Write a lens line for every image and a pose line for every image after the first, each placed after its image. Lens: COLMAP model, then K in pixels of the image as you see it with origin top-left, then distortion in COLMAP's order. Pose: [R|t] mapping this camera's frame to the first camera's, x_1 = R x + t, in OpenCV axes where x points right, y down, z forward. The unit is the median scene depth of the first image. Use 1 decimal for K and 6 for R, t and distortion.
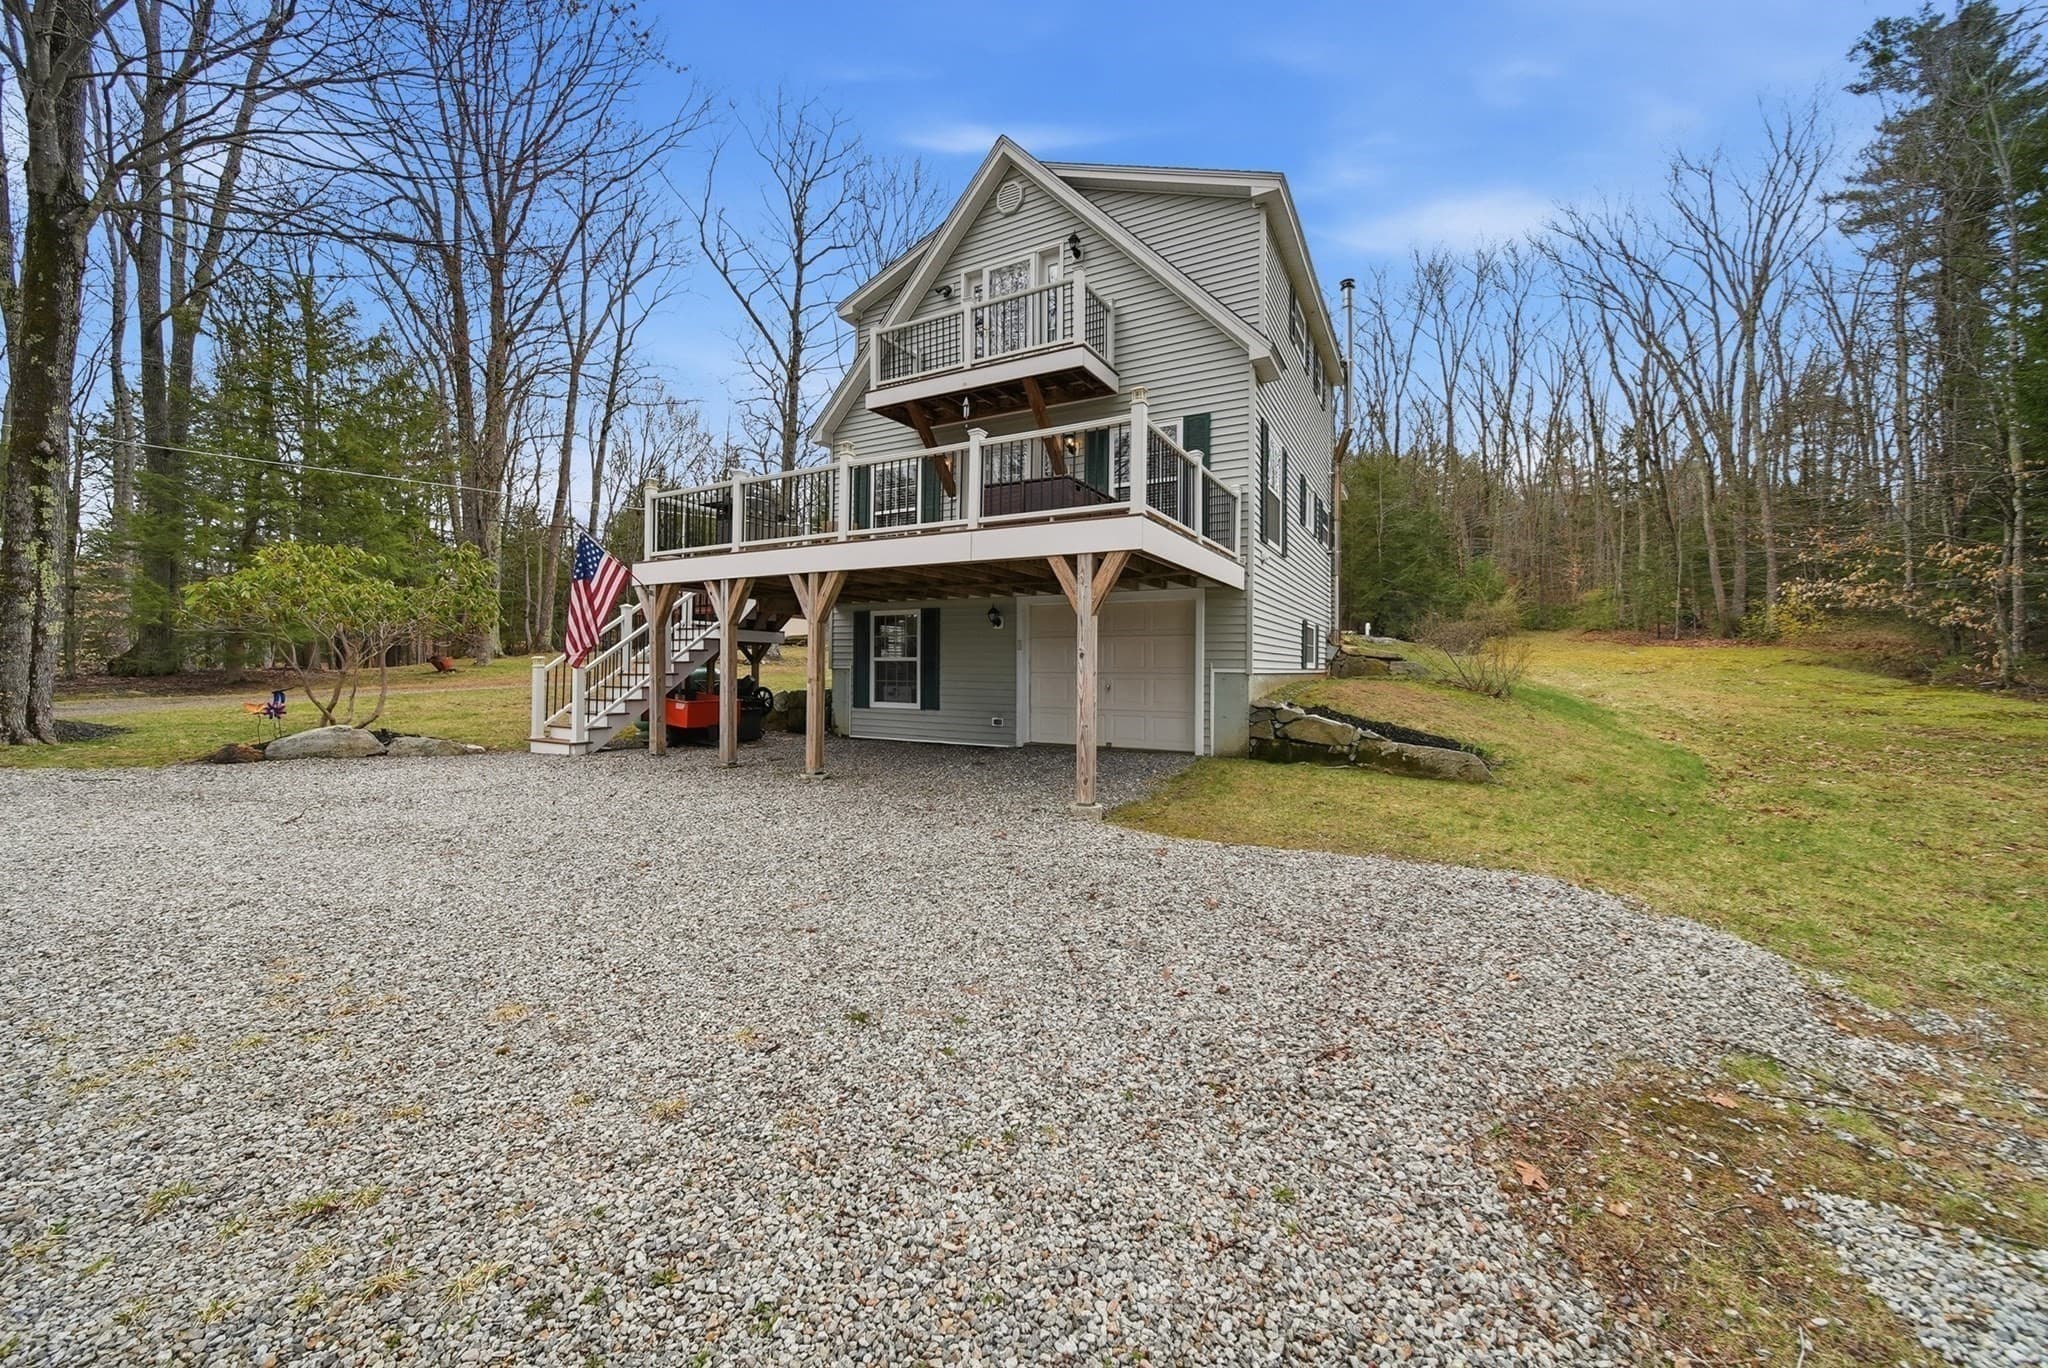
lens RADIAL K [[745.9, 0, 1025.1], [0, 745.9, 665.2], [0, 0, 1]] dist [-0.000461, -0.000153]
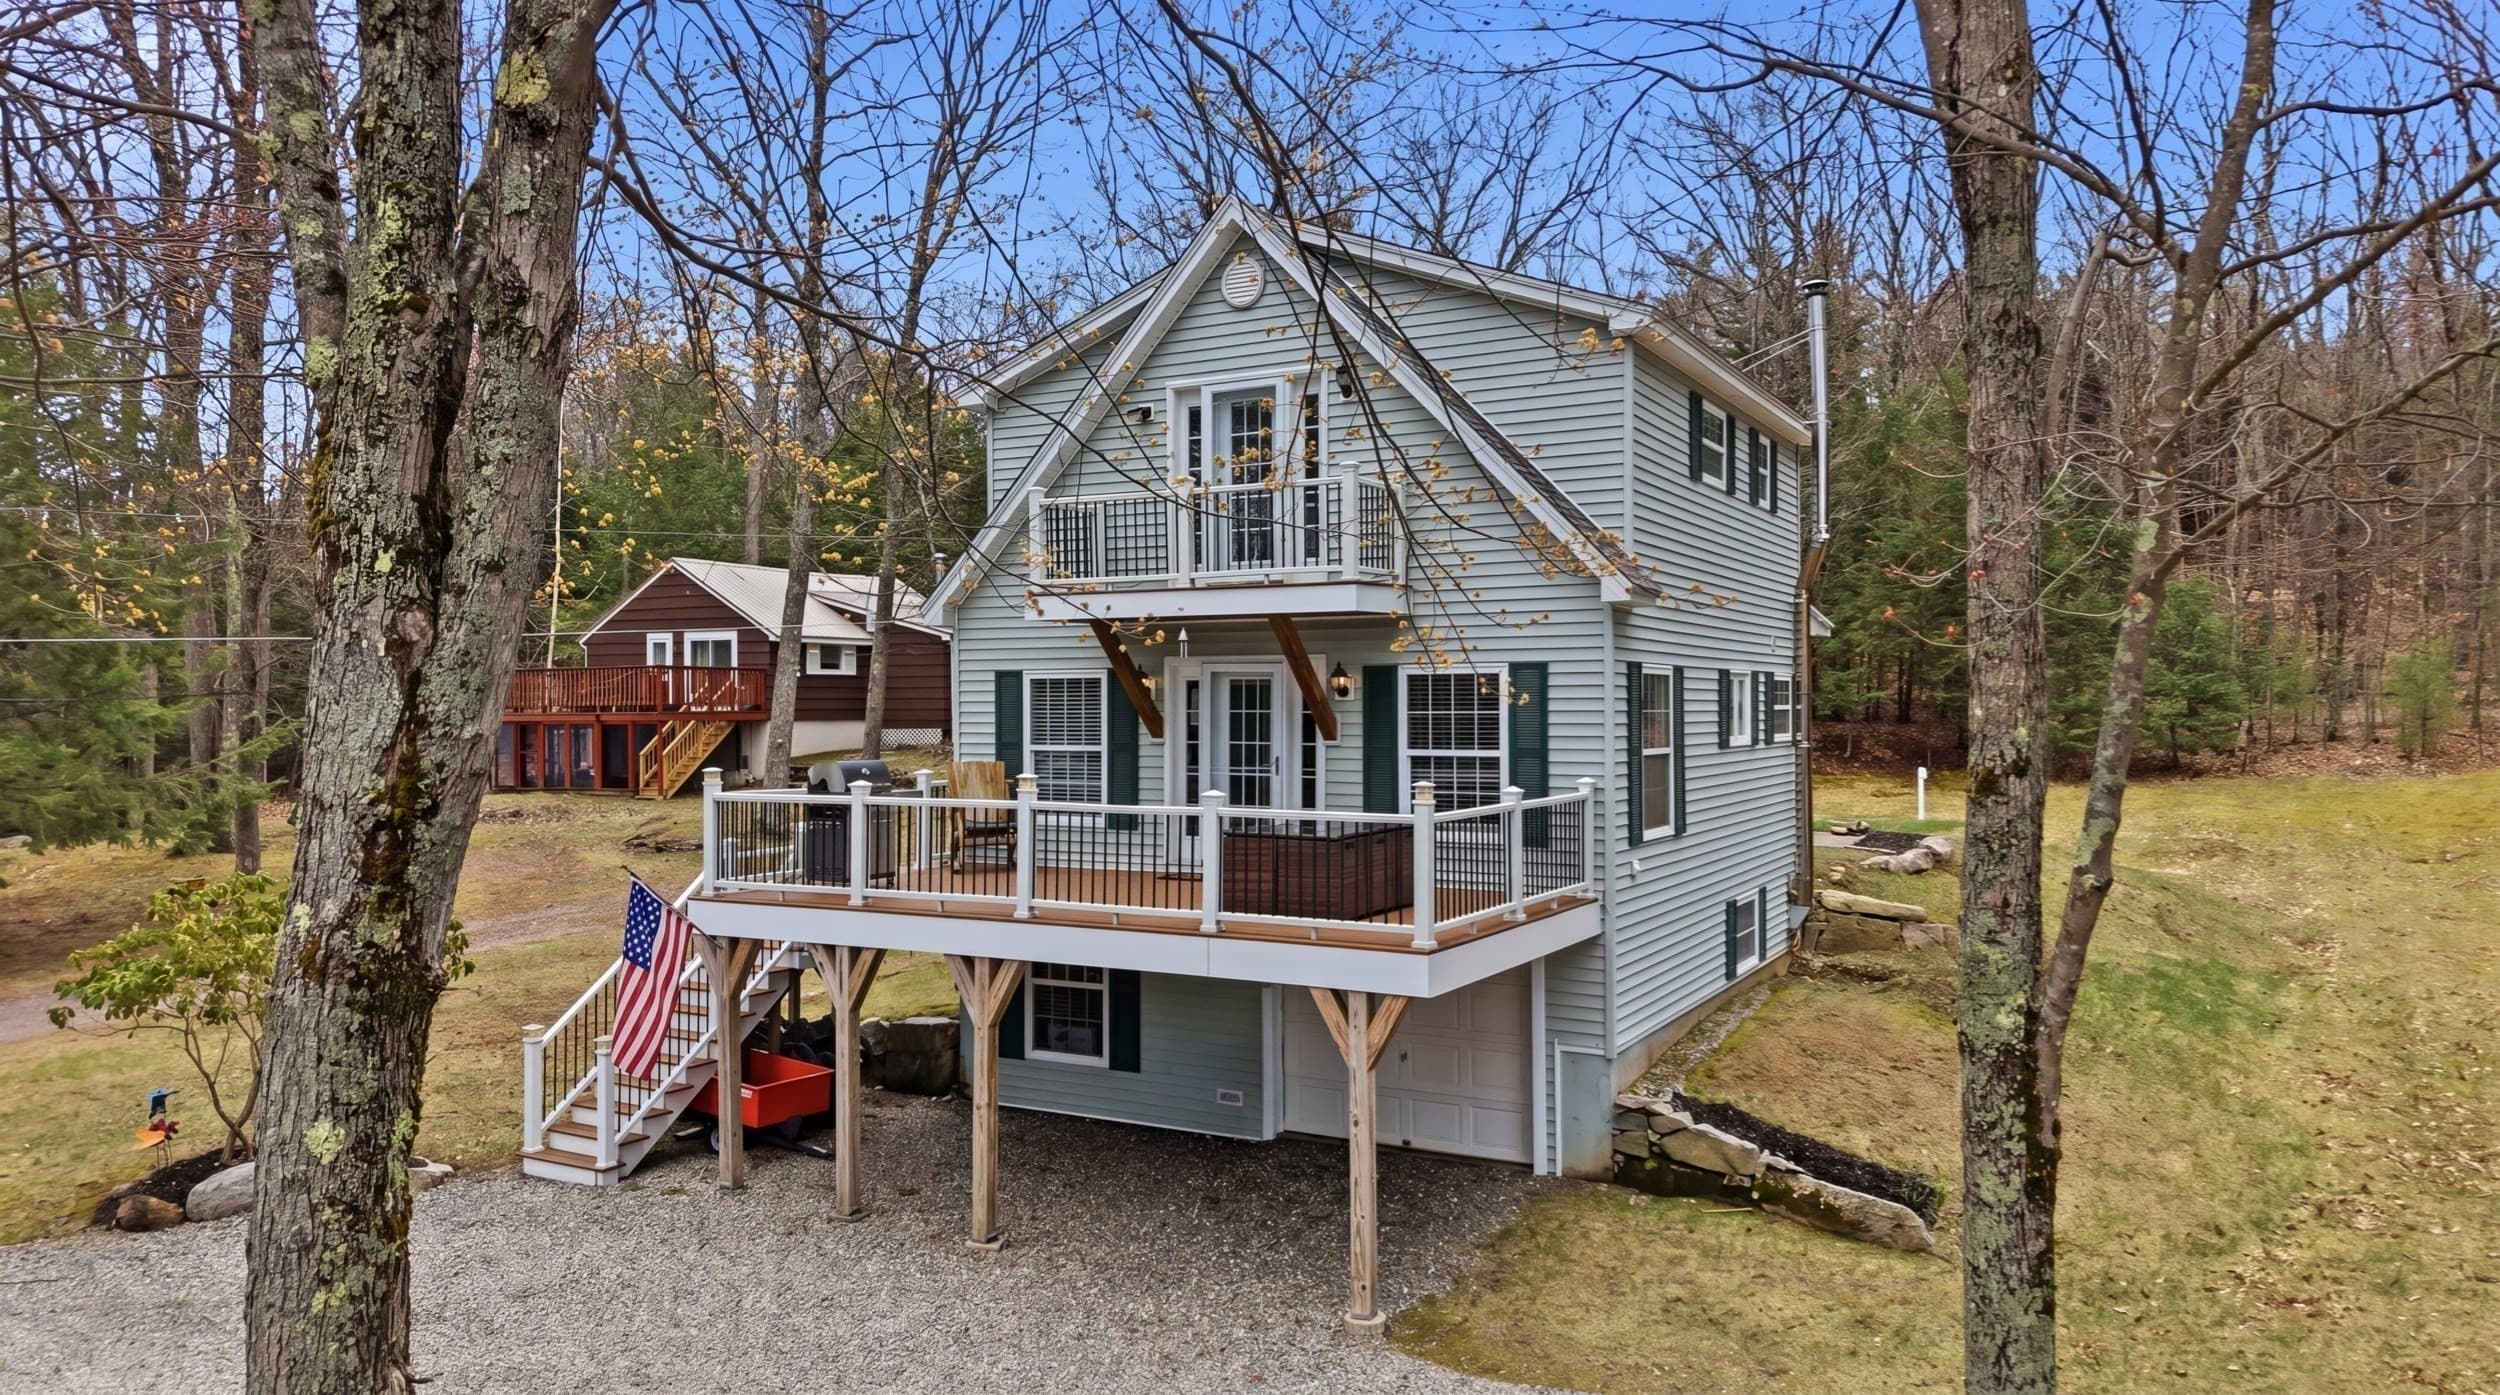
lens RADIAL K [[1659.6, 0, 1250.0], [0, 1659.6, 697.5], [0, 0, 1]] dist [0.080679, -0.127925]
pose [[0.999907, -0.012782, -0.004719, -0.012846], [0.012777, 0.999918, -0.001167, -0.292218], [0.004733, 0.001107, 0.999988, -0.472954]]
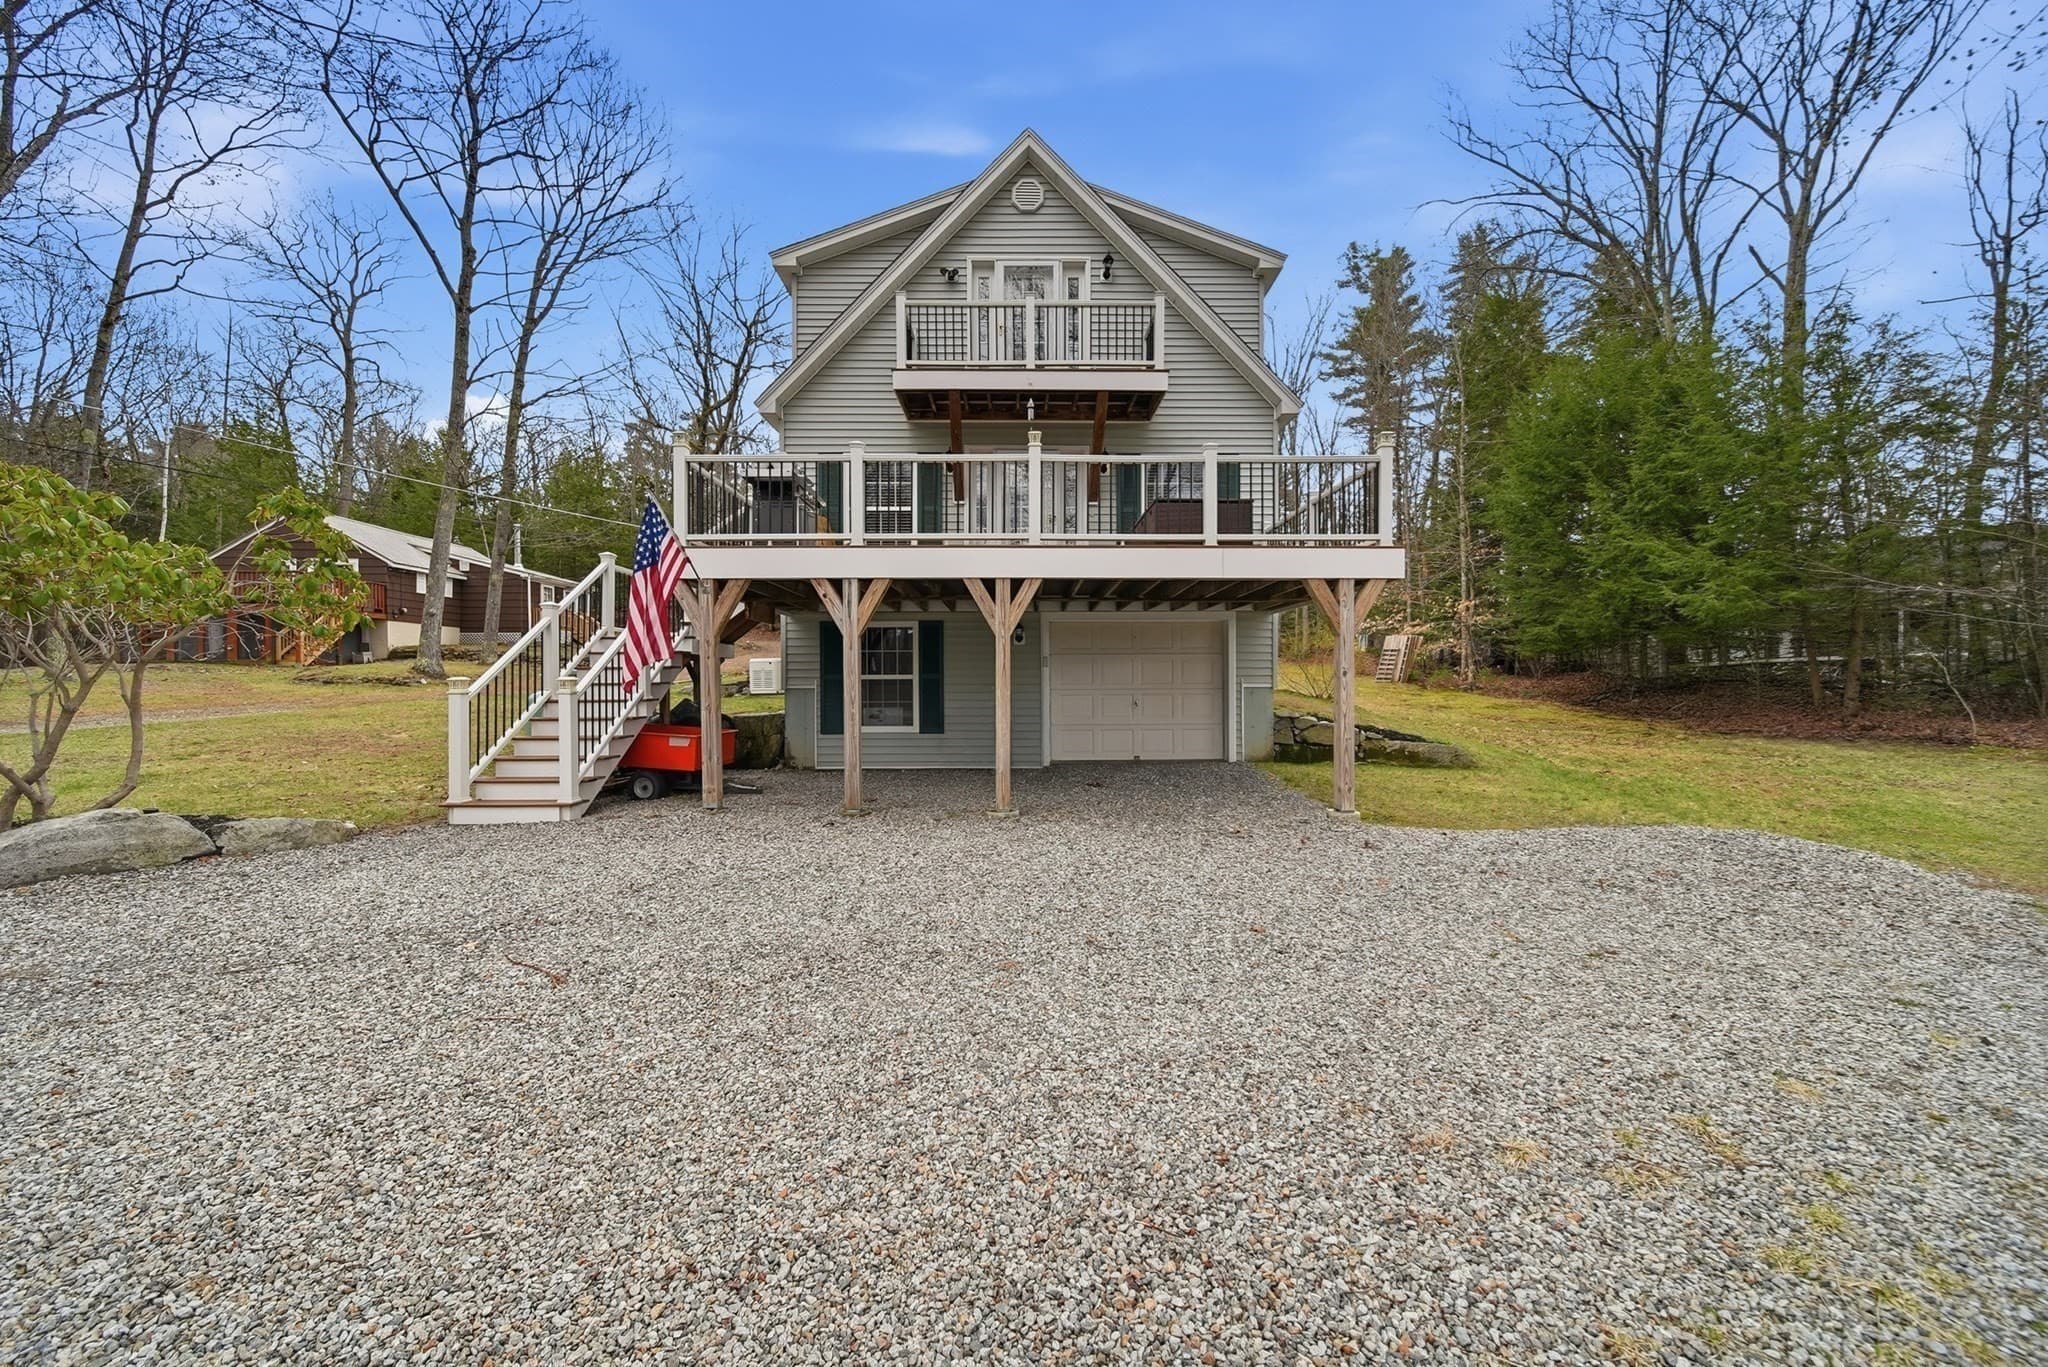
lens RADIAL K [[728.7, 0, 1026.2], [0, 728.7, 688.6], [0, 0, 1]] dist [-0.000512, -0.000209]
pose [[0.868708, -0.015111, 0.495093, -0.540339], [0.009813, 0.999863, 0.013299, -0.005605], [-0.495227, -0.006695, 0.868738, 0.200191]]
